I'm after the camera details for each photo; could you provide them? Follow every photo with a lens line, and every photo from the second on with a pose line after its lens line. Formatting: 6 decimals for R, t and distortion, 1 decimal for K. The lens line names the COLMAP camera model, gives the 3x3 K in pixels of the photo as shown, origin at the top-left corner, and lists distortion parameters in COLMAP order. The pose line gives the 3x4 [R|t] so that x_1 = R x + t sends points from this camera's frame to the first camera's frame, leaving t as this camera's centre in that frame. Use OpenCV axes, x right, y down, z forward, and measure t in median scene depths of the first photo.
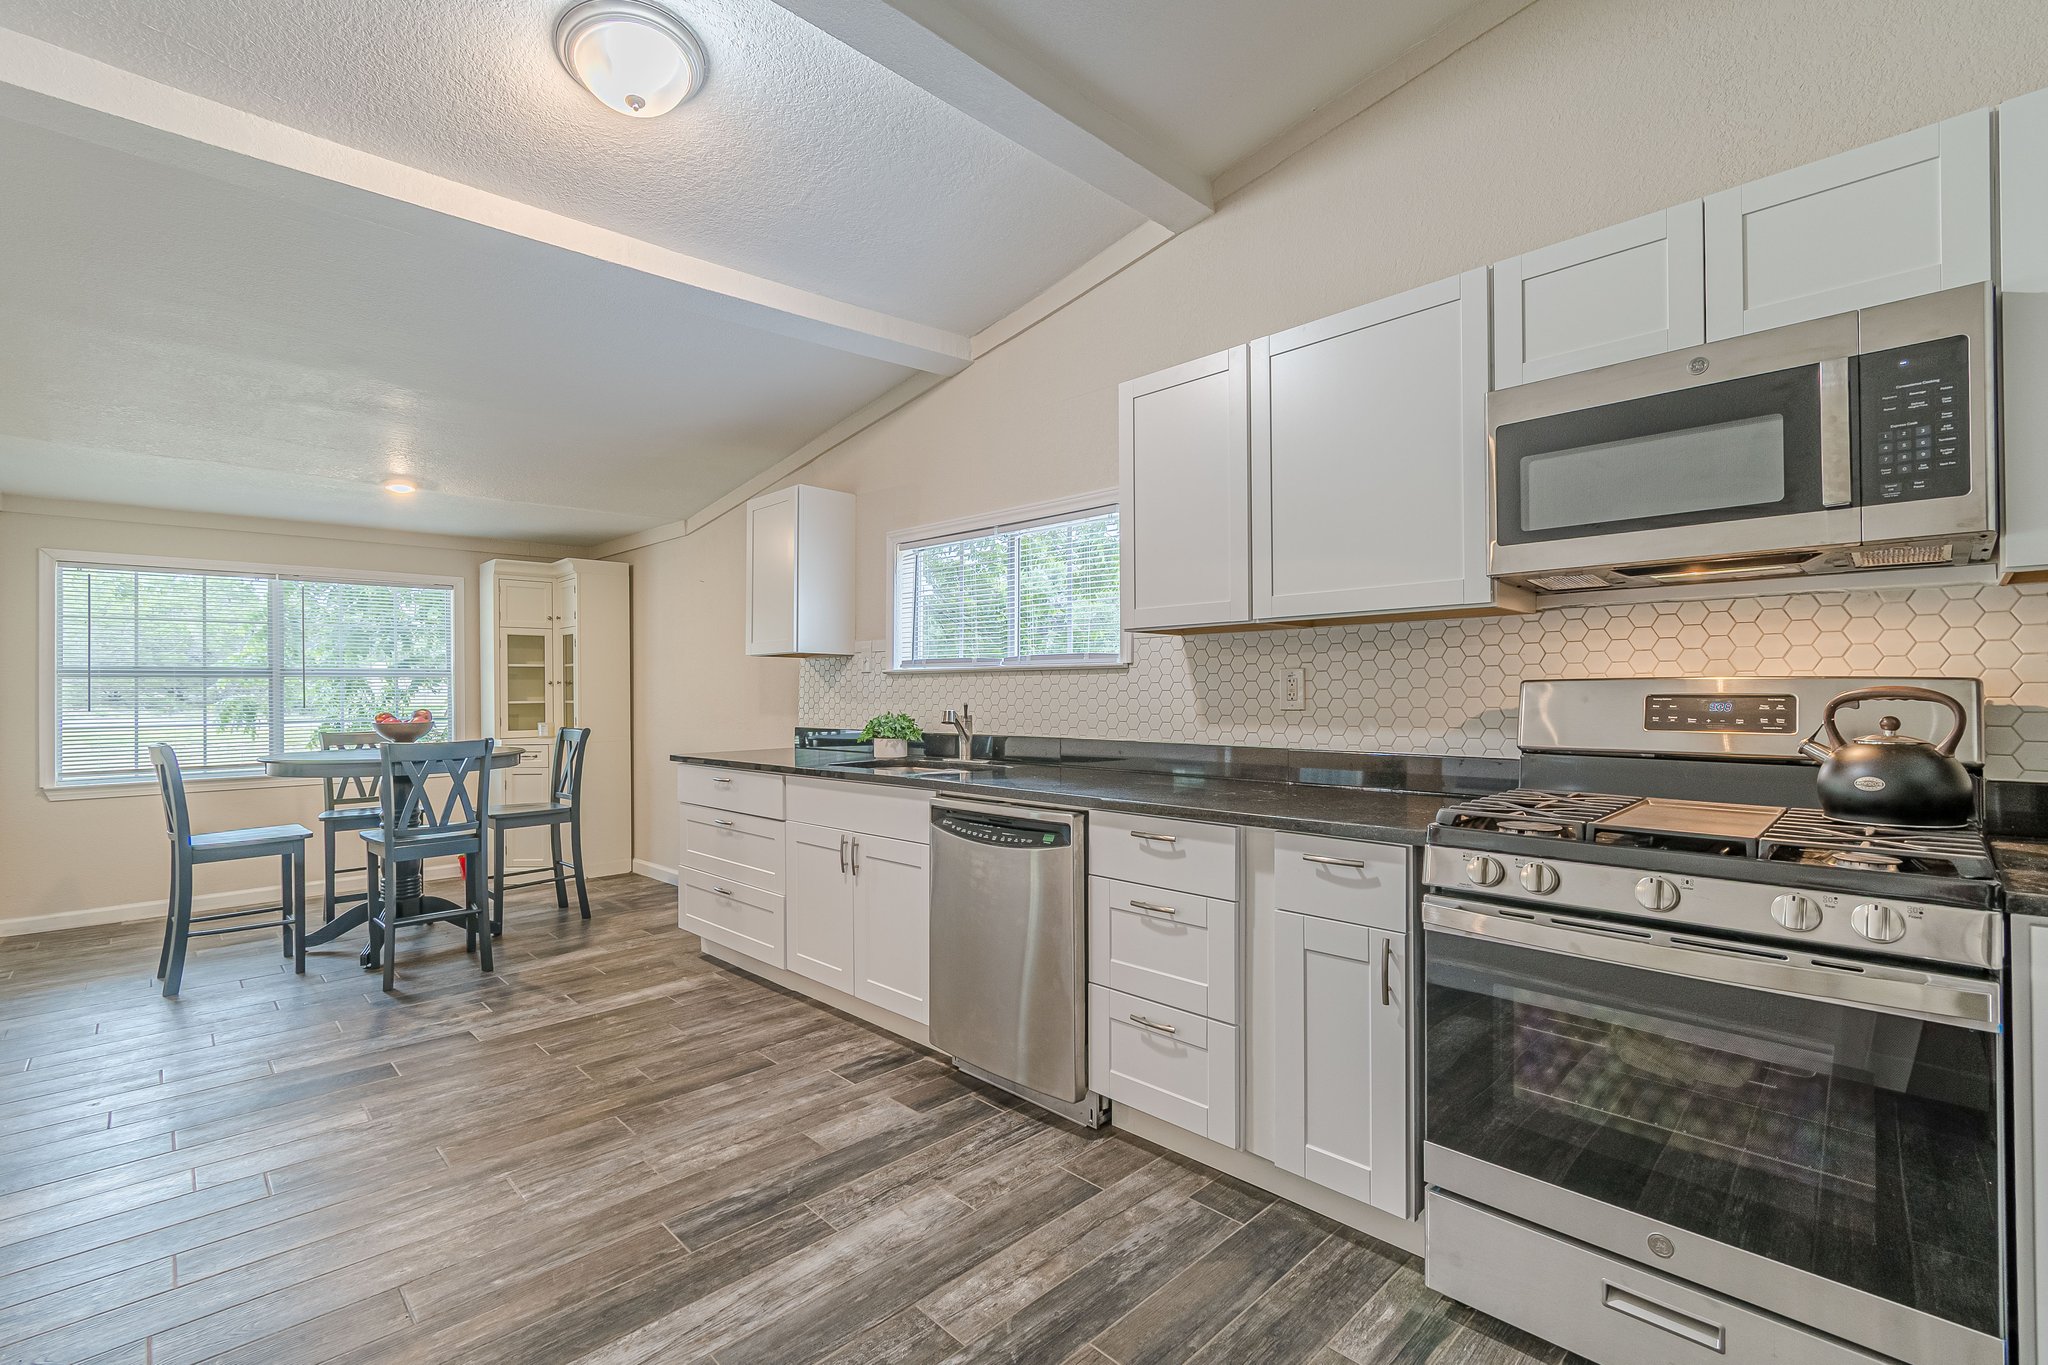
lens RADIAL K [[921.3, 0, 1035.7], [0, 921.3, 687.3], [0, 0, 1]] dist [0.002744, 0.000239]
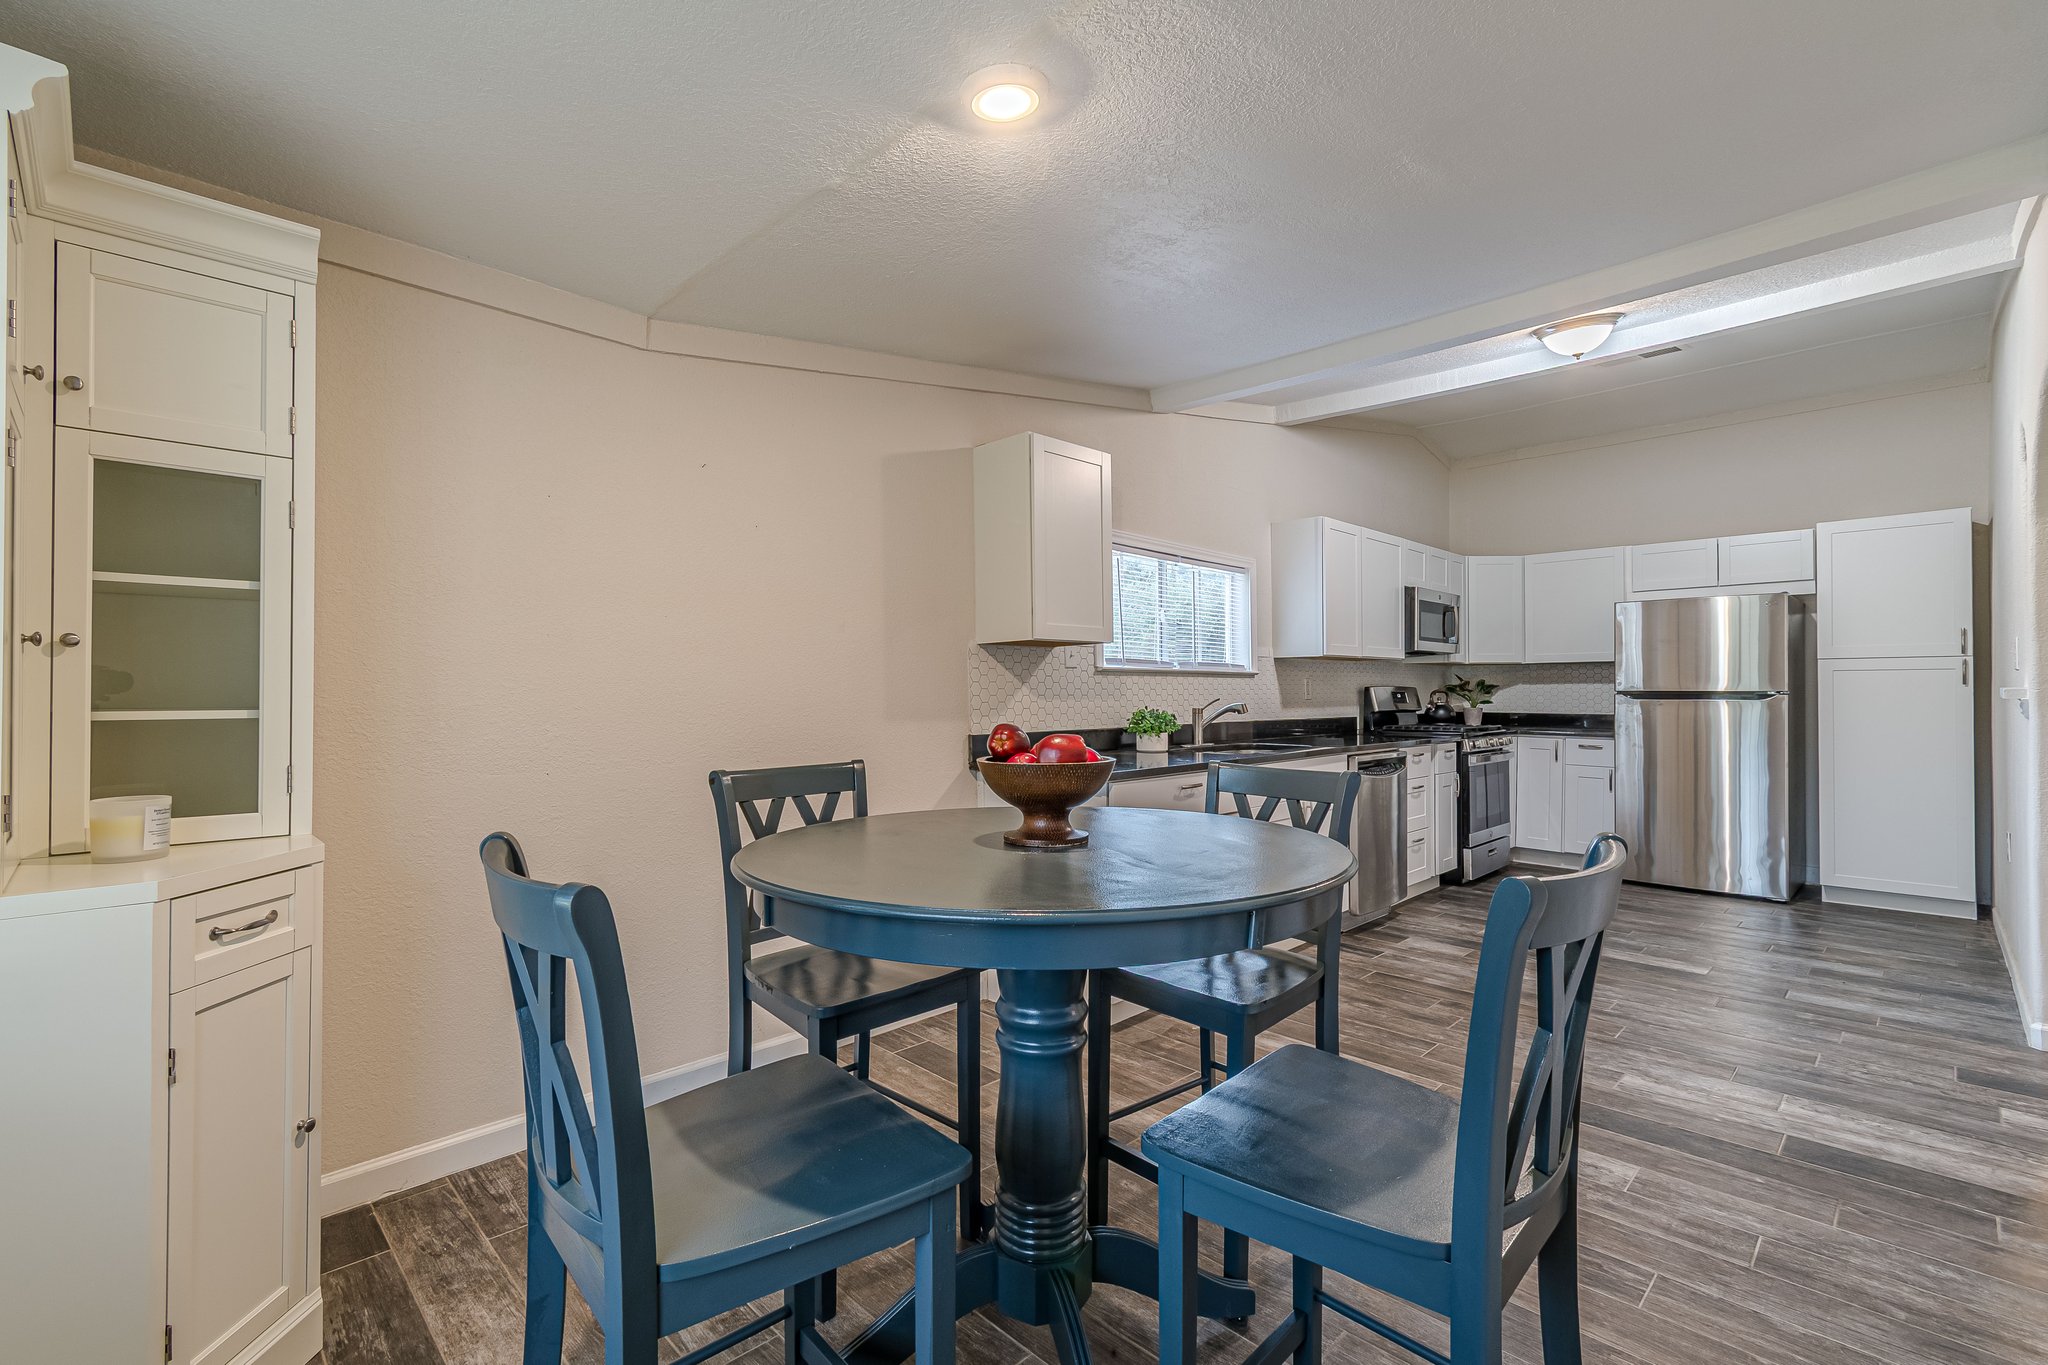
lens RADIAL K [[921.3, 0, 1033.6], [0, 921.3, 683.6], [0, 0, 1]] dist [0.002744, 0.000239]
pose [[-0.023999, 0.015806, 0.999587, -1.487102], [-0.001070, 0.999874, -0.015836, 0.019391], [-0.999711, -0.001450, -0.023979, 1.424058]]
